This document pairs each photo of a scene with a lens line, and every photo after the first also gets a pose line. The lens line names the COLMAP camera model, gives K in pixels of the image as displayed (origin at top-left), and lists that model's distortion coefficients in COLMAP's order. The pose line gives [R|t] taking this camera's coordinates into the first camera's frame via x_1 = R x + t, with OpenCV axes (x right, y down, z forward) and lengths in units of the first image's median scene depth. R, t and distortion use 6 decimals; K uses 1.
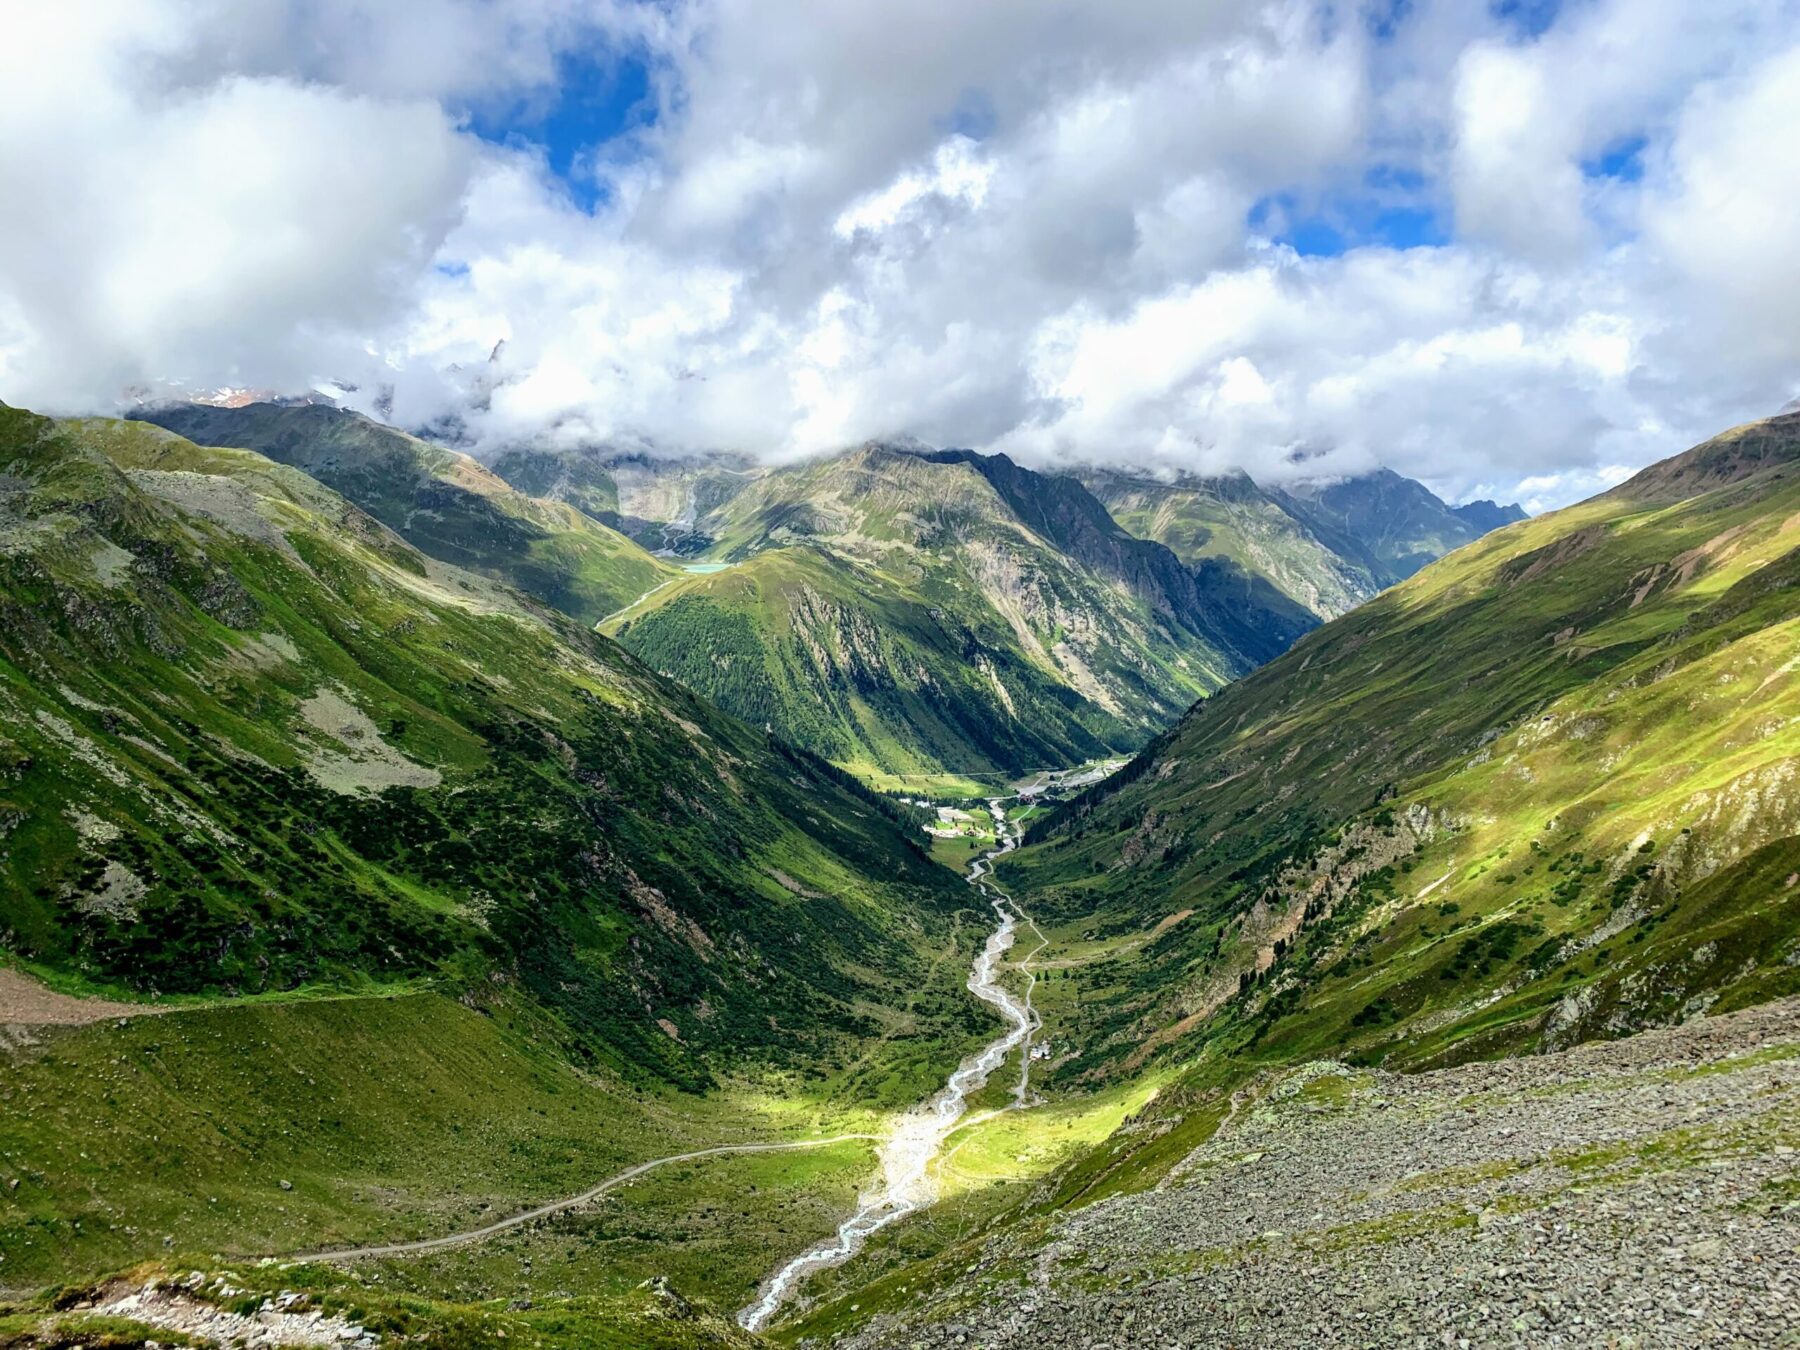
lens RADIAL K [[1352.4, 0, 883.9], [0, 1352.4, 648.9], [0, 0, 1]] dist [0.043011, -0.059766]
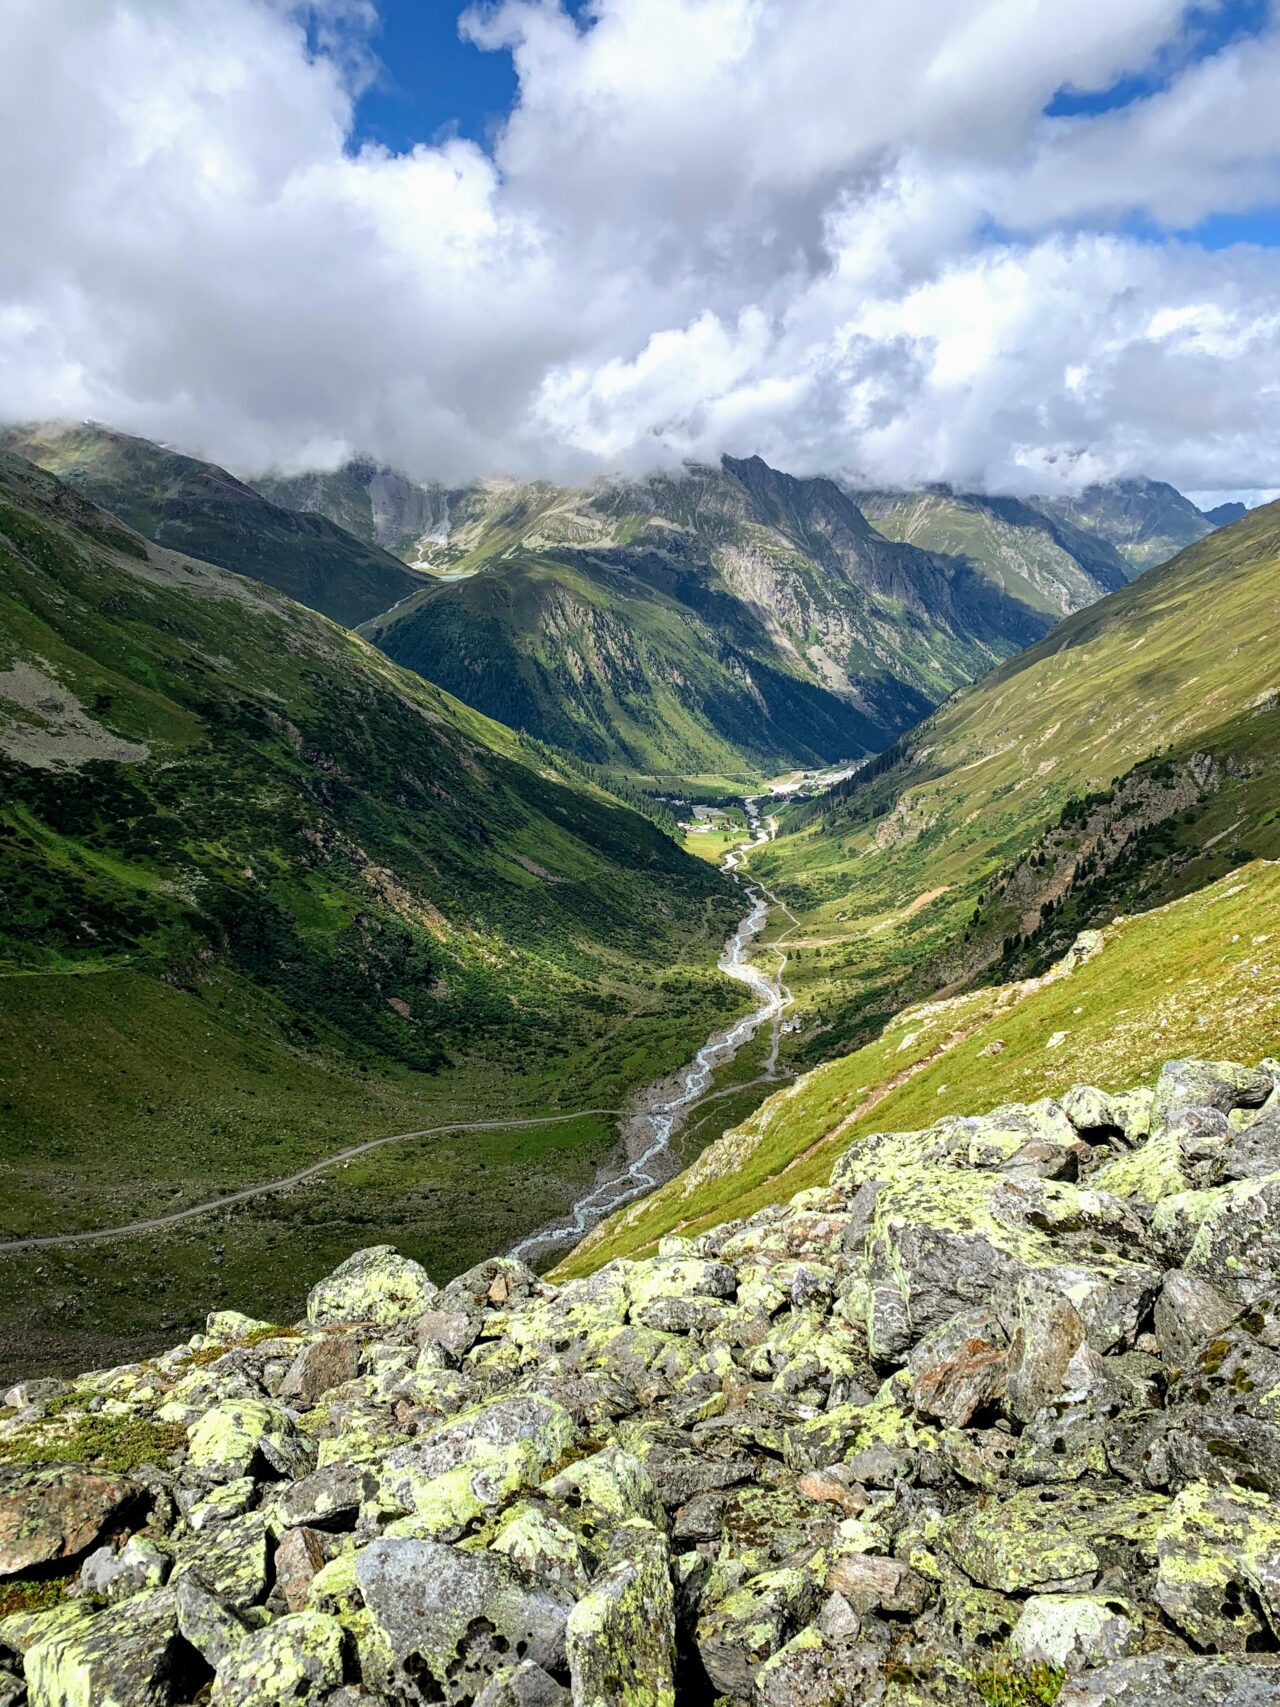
lens RADIAL K [[1282.5, 0, 652.1], [0, 1282.5, 842.7], [0, 0, 1]] dist [0.043011, -0.059766]
pose [[0.999836, -0.017930, 0.002418, 0.015621], [0.017456, 0.991146, 0.131623, 0.044257], [-0.004756, -0.131559, 0.991297, 0.109552]]
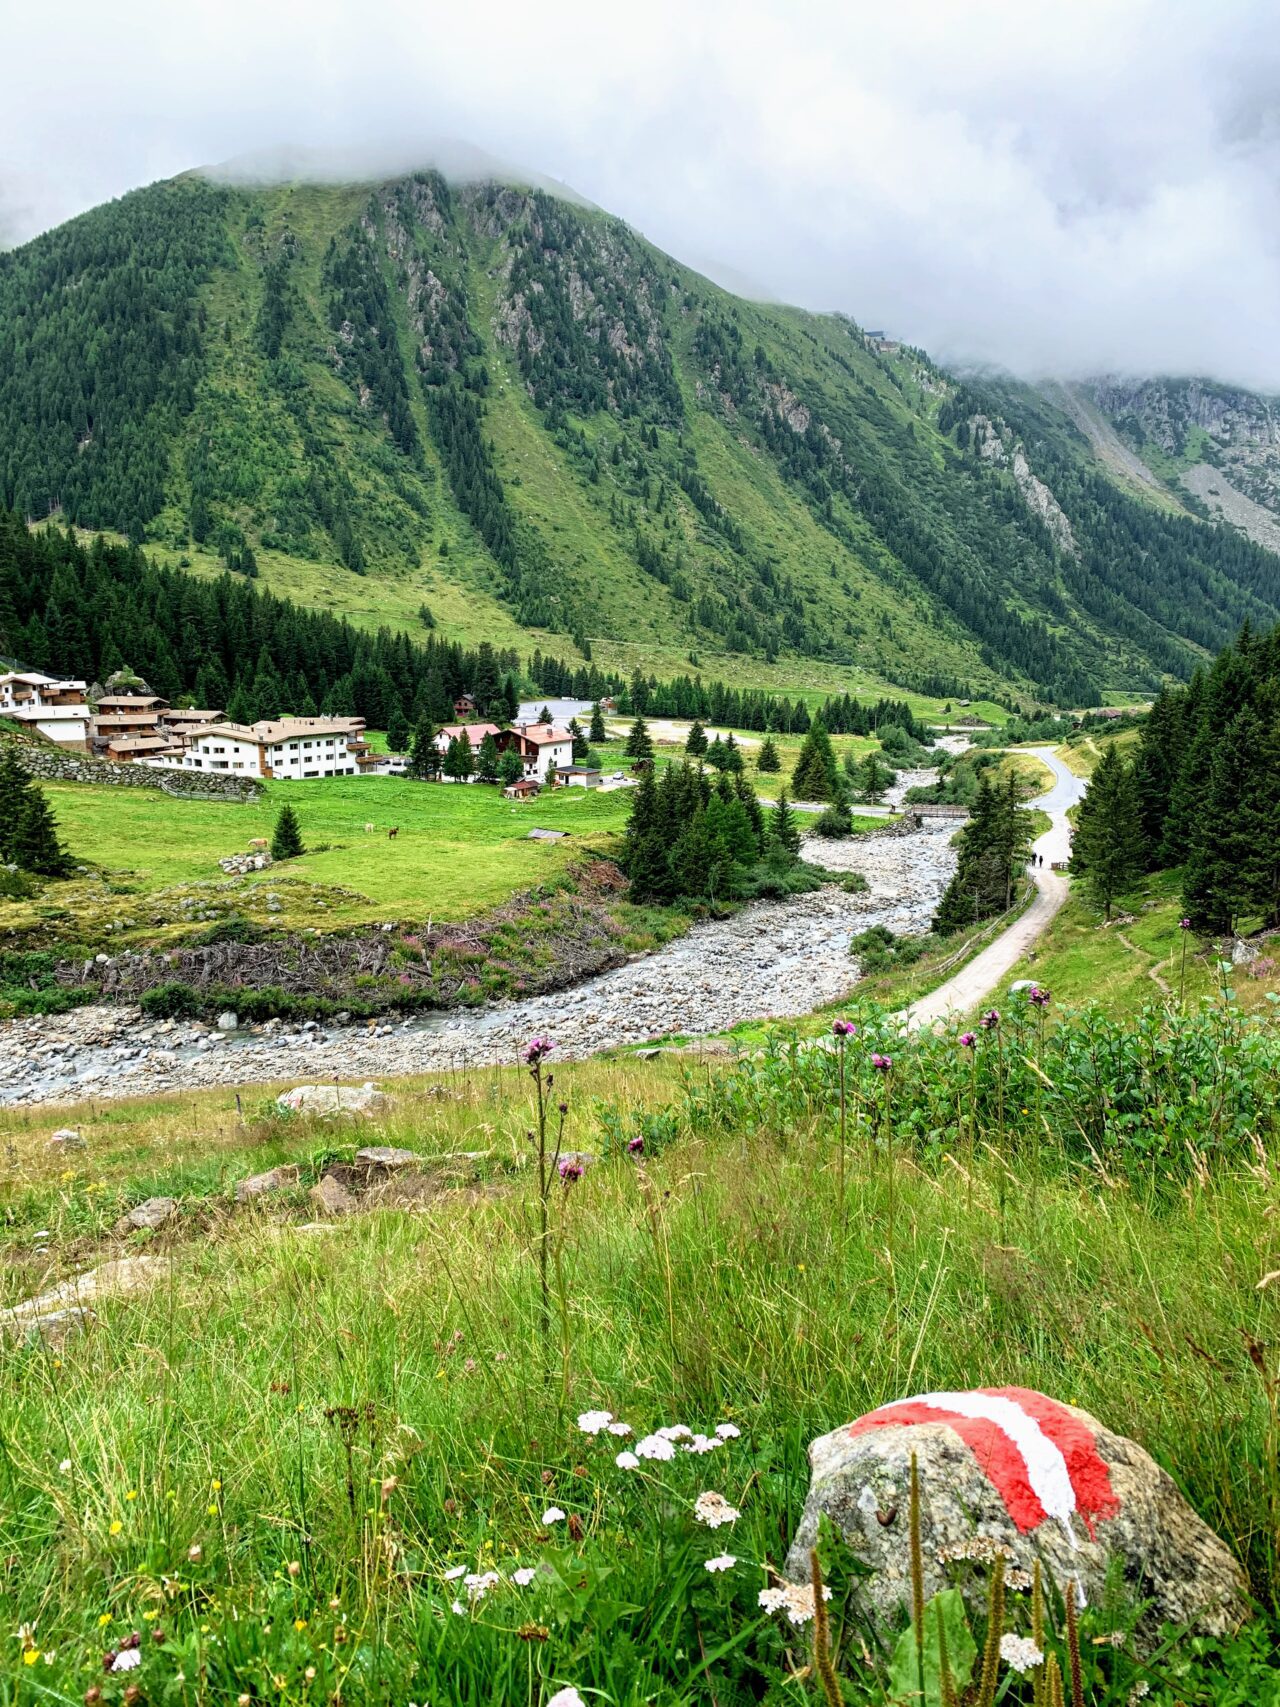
lens RADIAL K [[1282.5, 0, 639.1], [0, 1282.5, 854.1], [0, 0, 1]] dist [0.043011, -0.059766]
pose [[0.974755, 0.048775, -0.217886, 0.191426], [-0.027854, 0.994789, 0.098075, 0.277237], [0.221534, -0.089530, 0.971034, 1.969793]]
